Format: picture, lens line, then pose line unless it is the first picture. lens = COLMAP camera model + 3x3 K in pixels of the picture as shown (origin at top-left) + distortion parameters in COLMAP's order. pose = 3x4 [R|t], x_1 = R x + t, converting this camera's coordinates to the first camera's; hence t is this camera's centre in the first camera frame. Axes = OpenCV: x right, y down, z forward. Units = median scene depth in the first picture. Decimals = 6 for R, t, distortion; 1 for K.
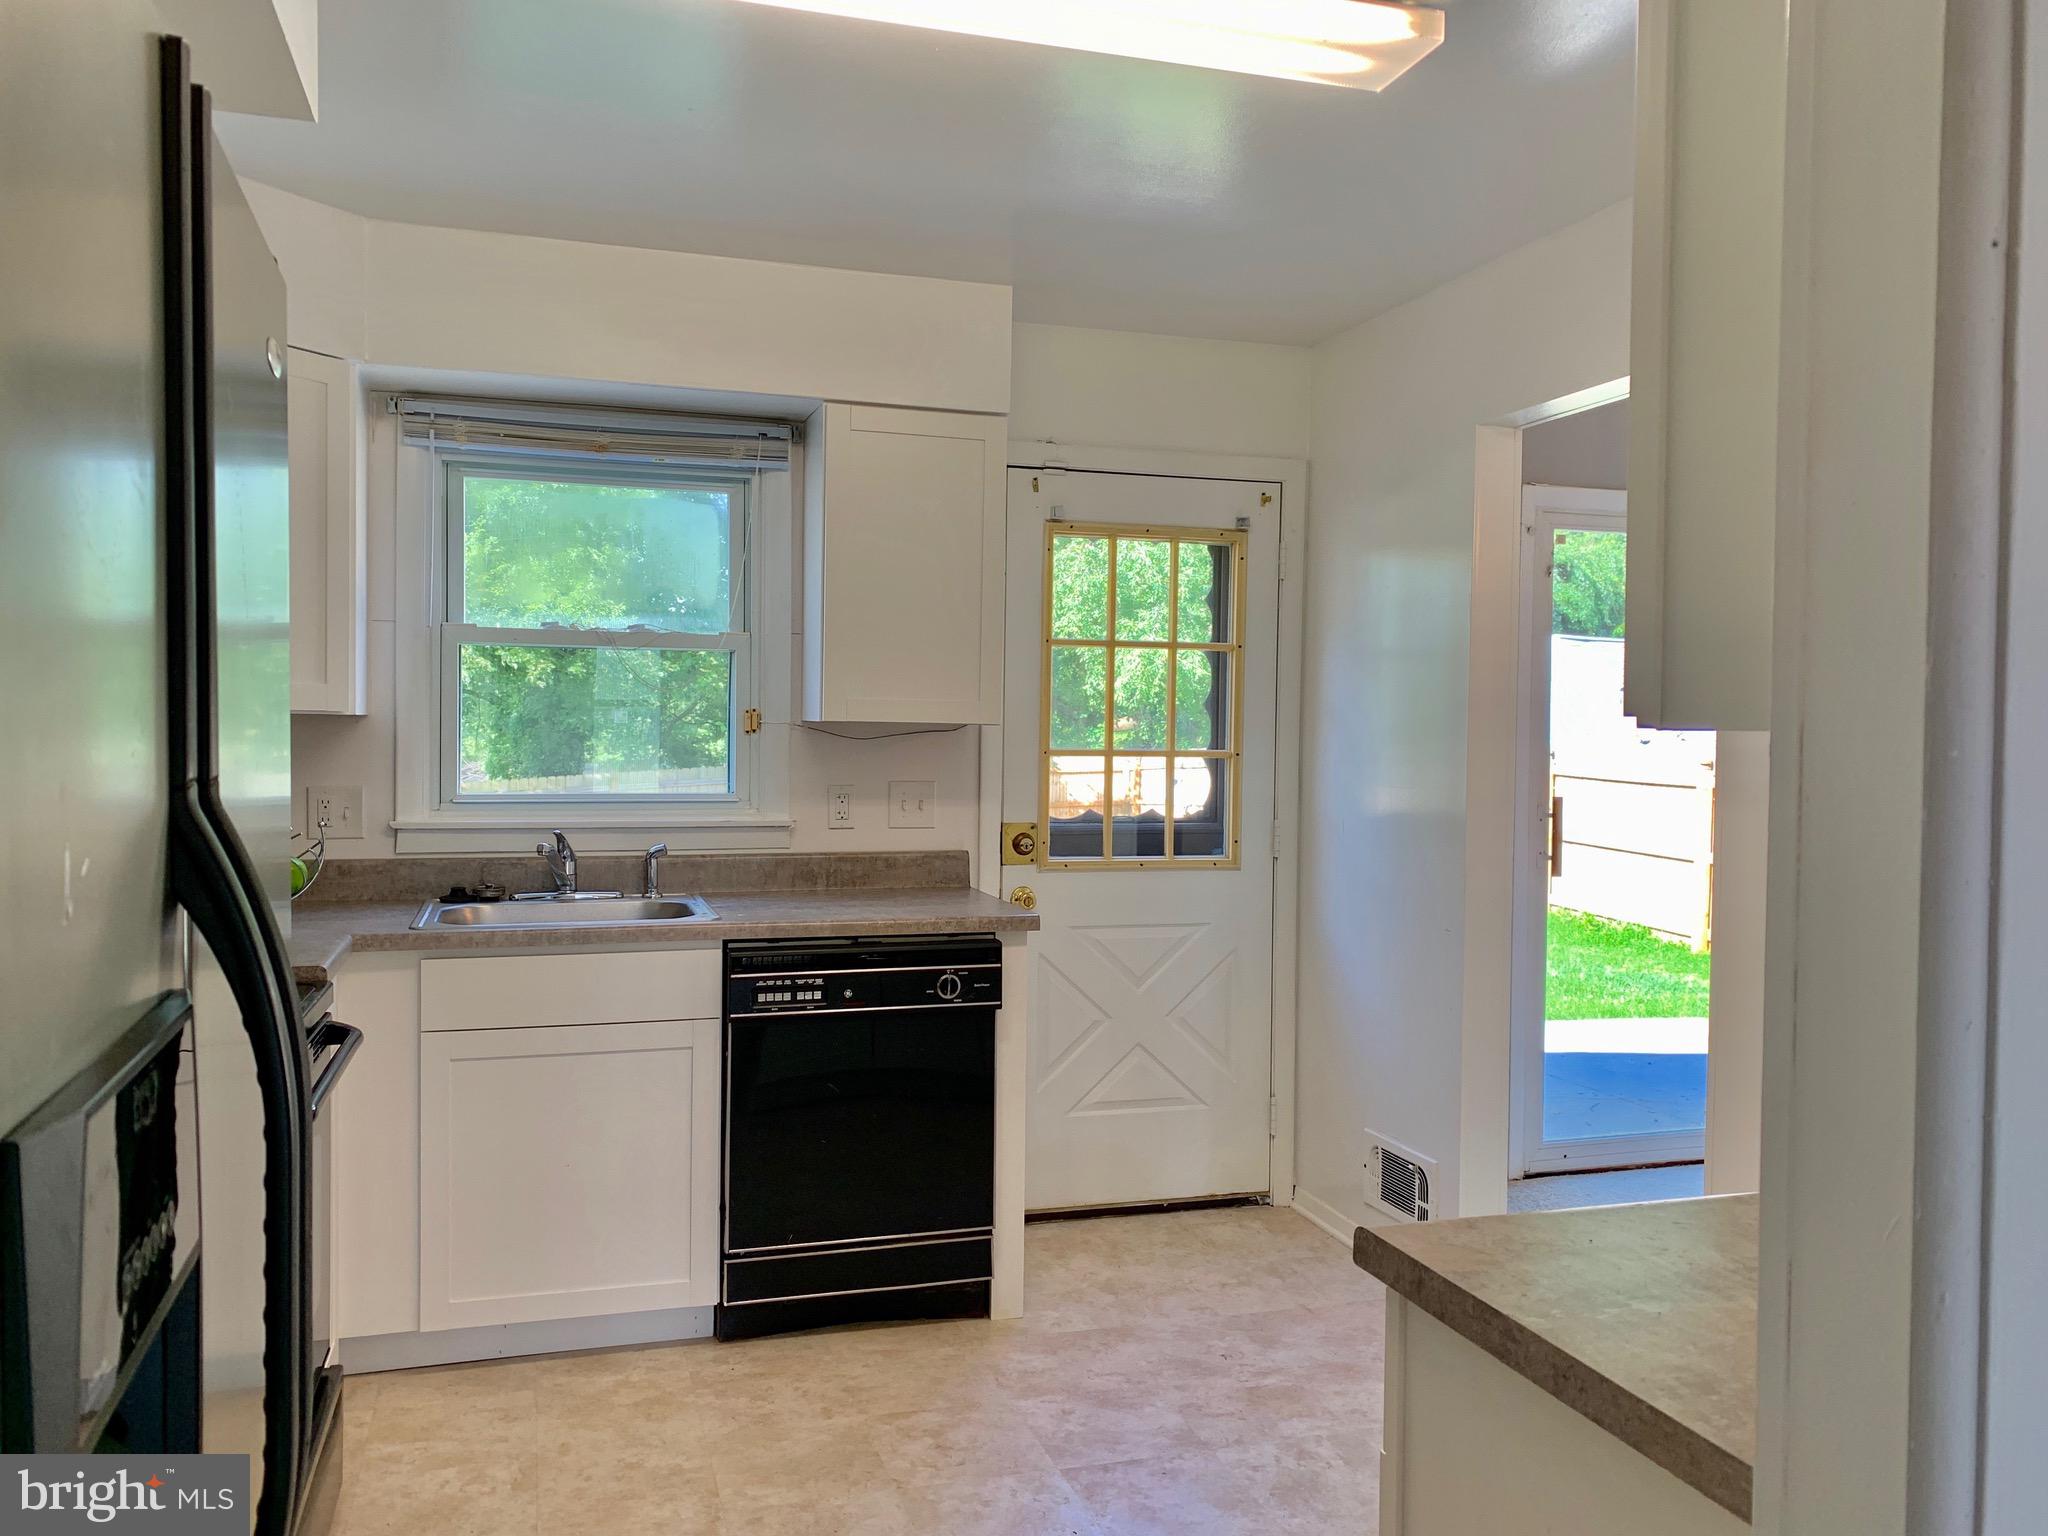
lens RADIAL K [[1580.6, 0, 1017.8], [0, 1580.6, 747.7], [0, 0, 1]] dist [0.048388, -0.050100]
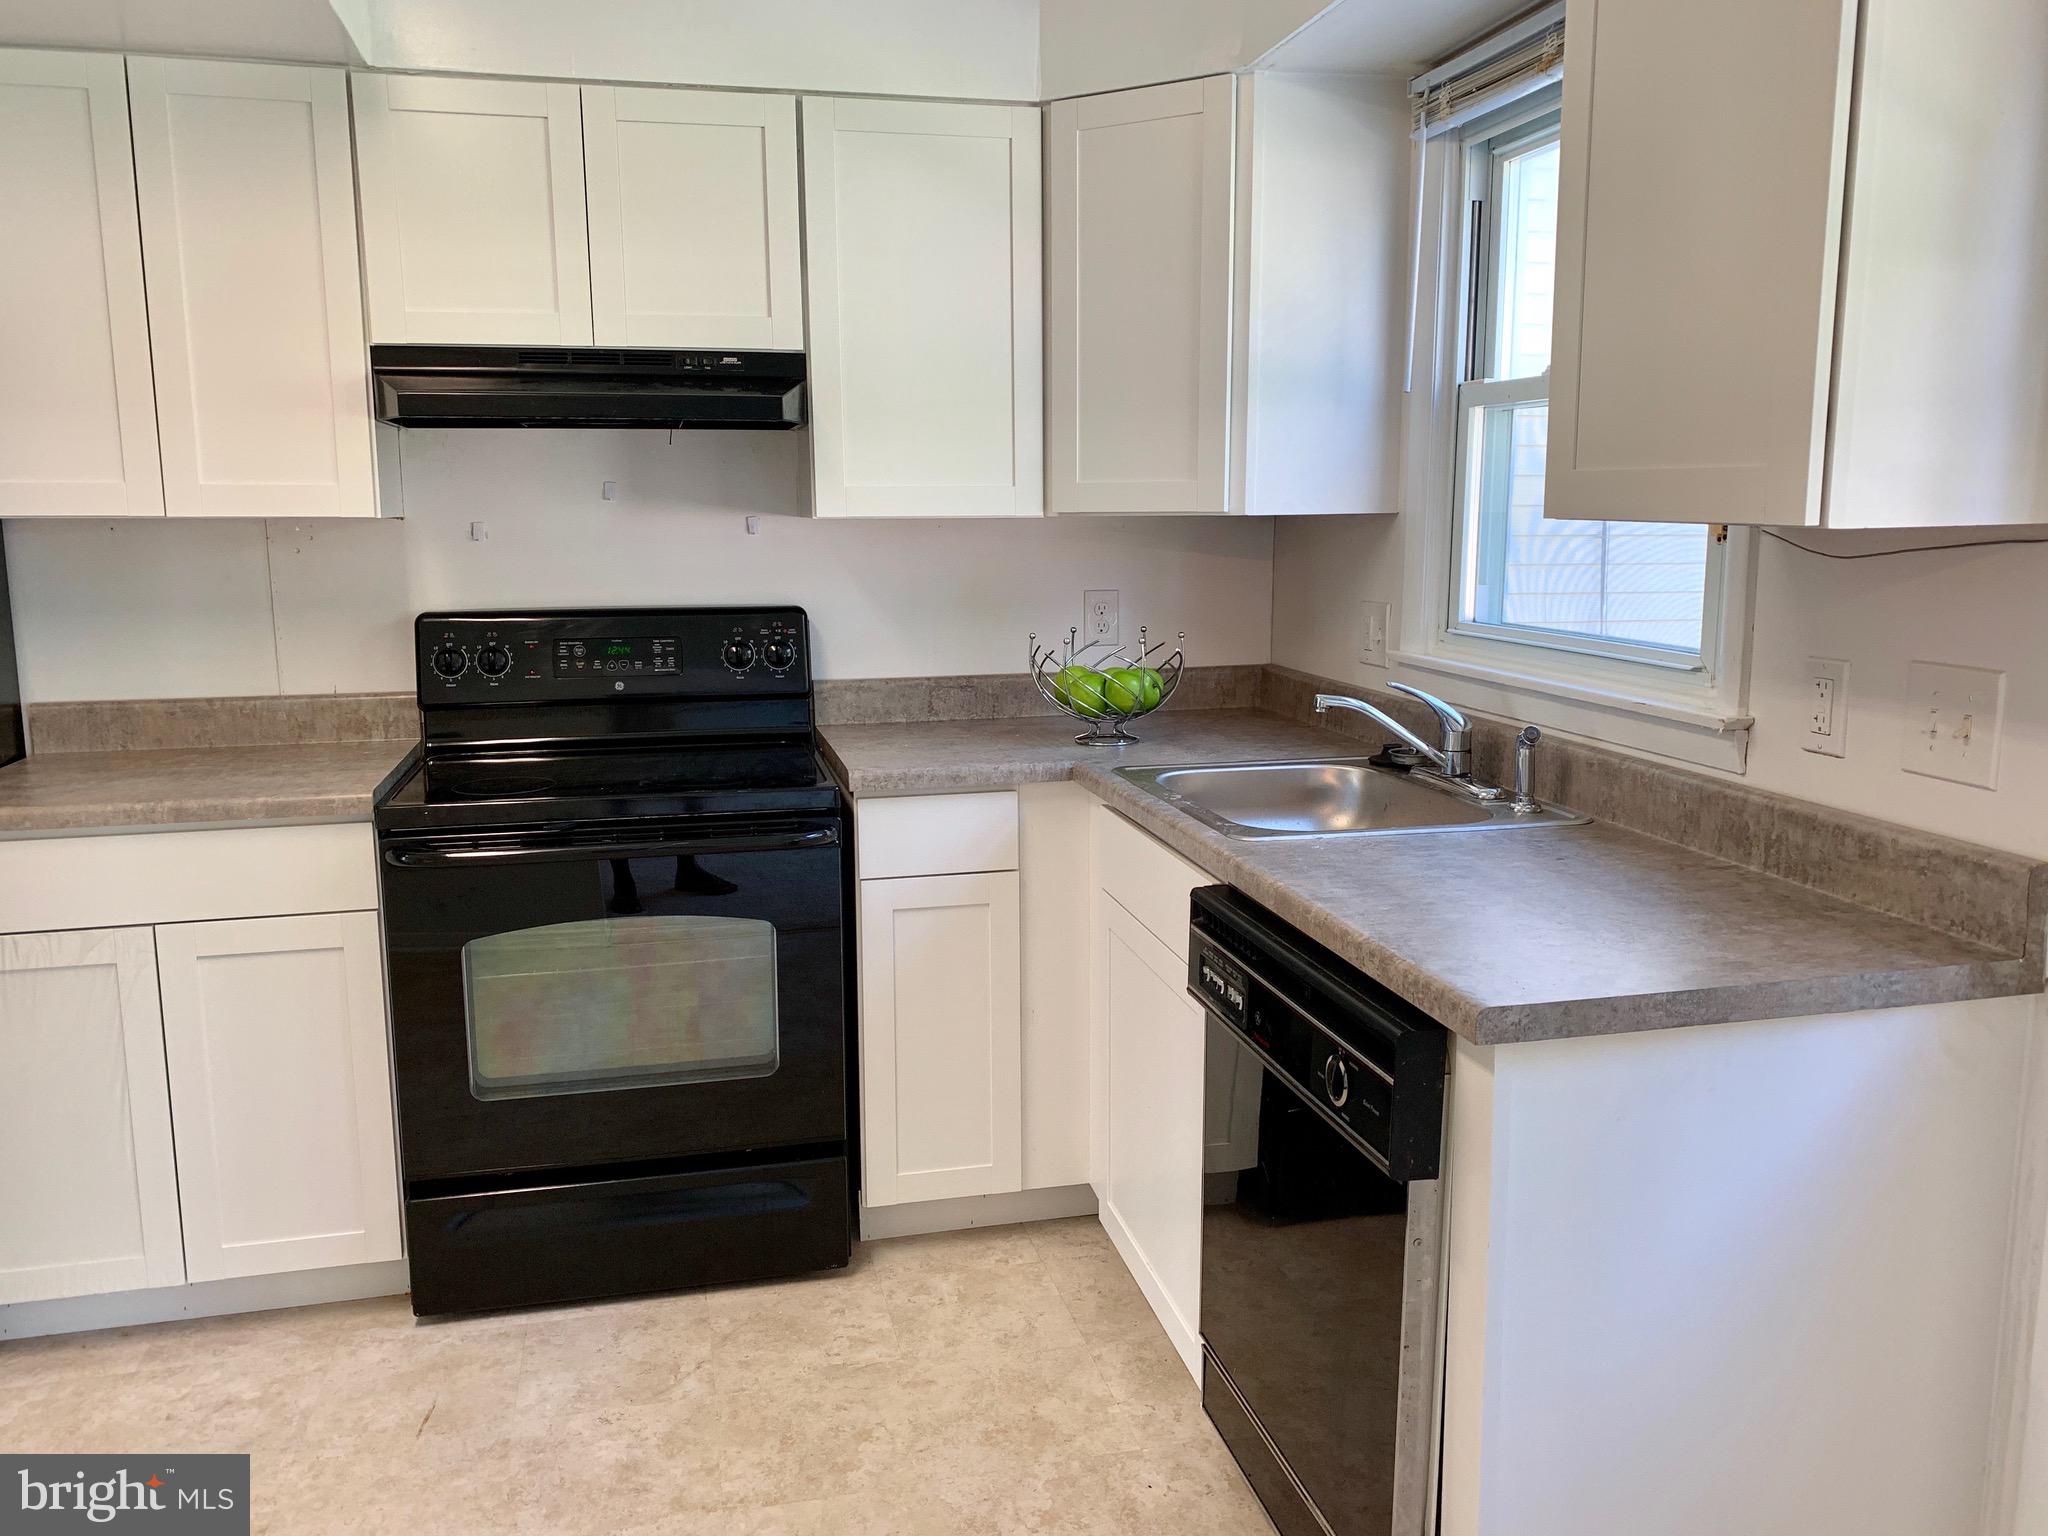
lens RADIAL K [[1580.6, 0, 1021.2], [0, 1580.6, 735.9], [0, 0, 1]] dist [0.048388, -0.050100]
pose [[-0.068852, 0.139335, -0.987849, 0.441943], [-0.006125, 0.990121, 0.140083, -0.021818], [0.997608, 0.015696, -0.067318, 0.962767]]
